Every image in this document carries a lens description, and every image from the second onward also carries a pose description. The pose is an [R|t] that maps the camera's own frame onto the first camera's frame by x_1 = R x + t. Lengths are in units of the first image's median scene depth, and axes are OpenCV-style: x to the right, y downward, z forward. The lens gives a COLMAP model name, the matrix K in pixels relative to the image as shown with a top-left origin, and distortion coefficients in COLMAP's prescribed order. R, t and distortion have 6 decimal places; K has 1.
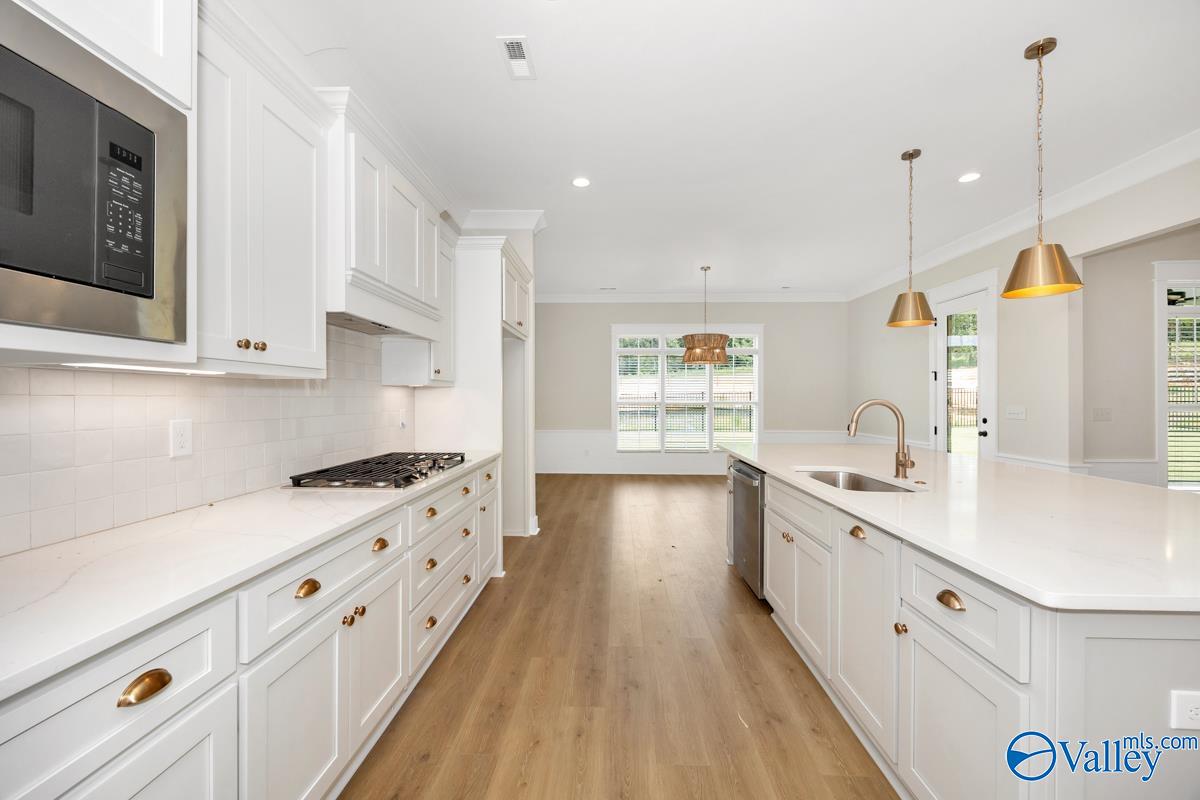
lens RADIAL K [[473.8, 0, 598.7], [0, 473.8, 402.7], [0, 0, 1]] dist [0.000123, -0.000338]
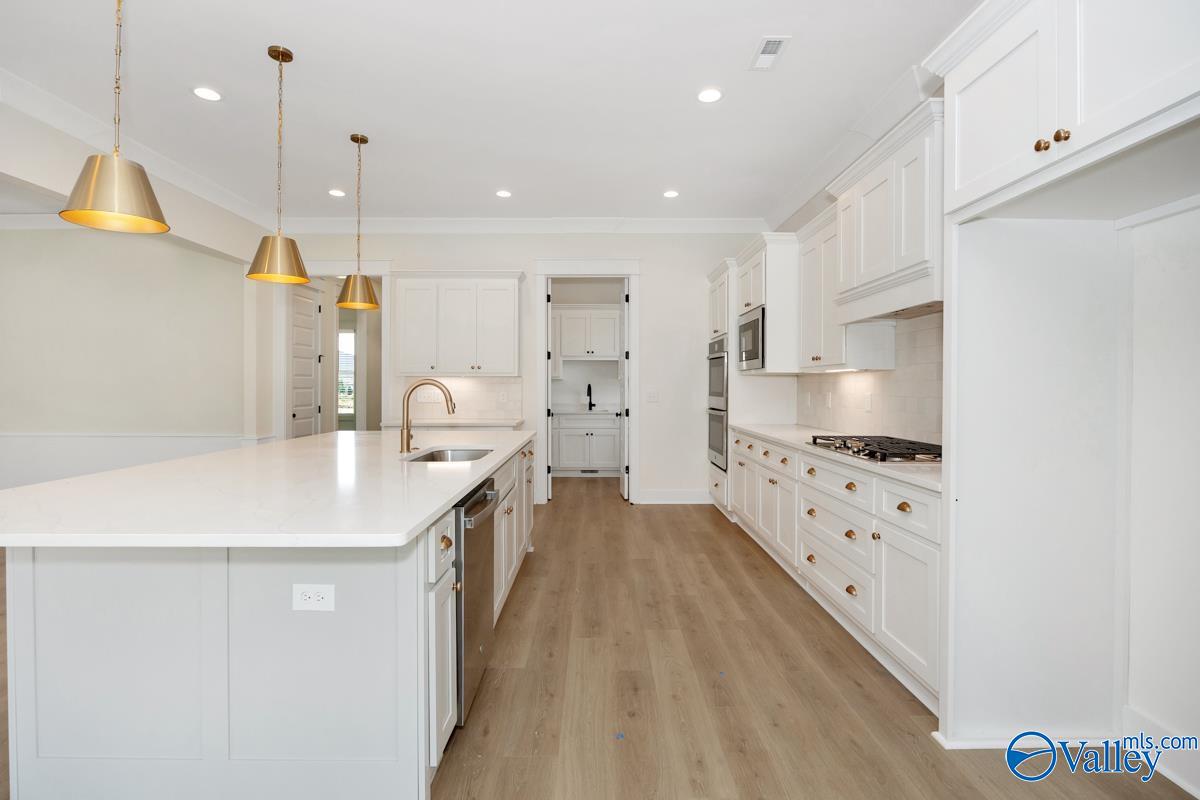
lens RADIAL K [[590.5, 0, 601.5], [0, 590.5, 386.1], [0, 0, 1]] dist [-0.002758, -0.000491]
pose [[-0.998714, -0.005371, -0.050422, 0.213199], [-0.005756, 0.999955, 0.007510, -0.002264], [0.050380, 0.007791, -0.998700, 1.899331]]
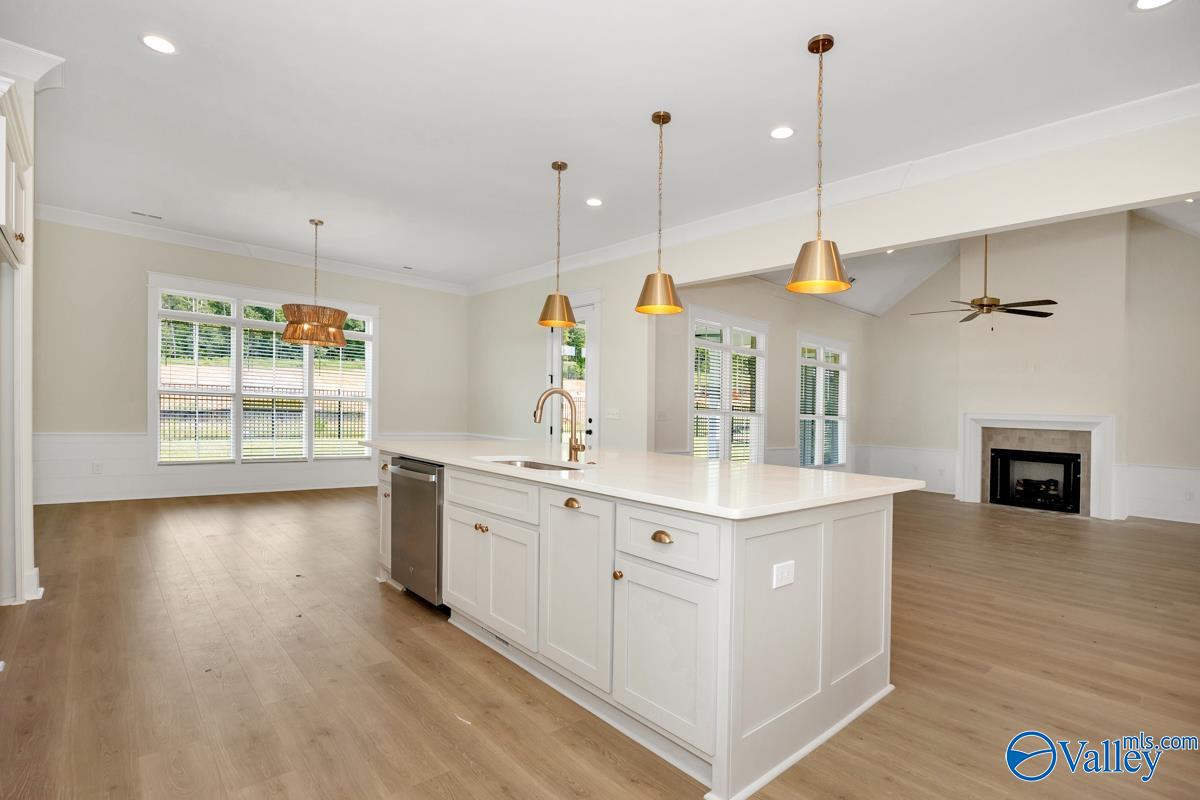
lens RADIAL K [[569.4, 0, 600.8], [0, 569.4, 407.1], [0, 0, 1]] dist [-0.005536, -0.000517]
pose [[0.721196, 0.030580, 0.692056, -0.191760], [-0.030413, 0.999460, -0.012470, 0.041540], [-0.692063, -0.012055, 0.721736, 0.010599]]
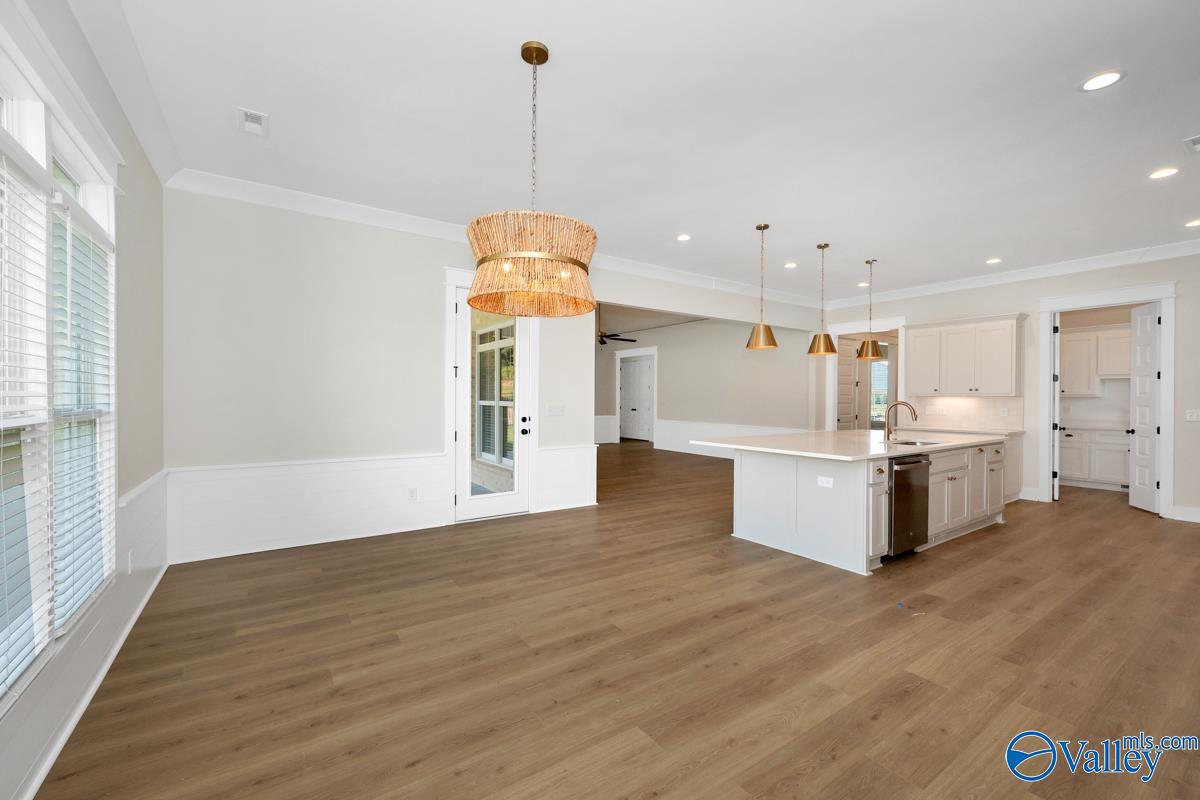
lens RADIAL K [[479.3, 0, 572.2], [0, 479.3, 398.8], [0, 0, 1]] dist [0.000007, -0.000107]
pose [[-0.566128, -0.007890, 0.824280, -0.233319], [0.001067, 0.999946, 0.010304, -0.030907], [-0.824317, 0.006713, -0.566089, 2.638384]]
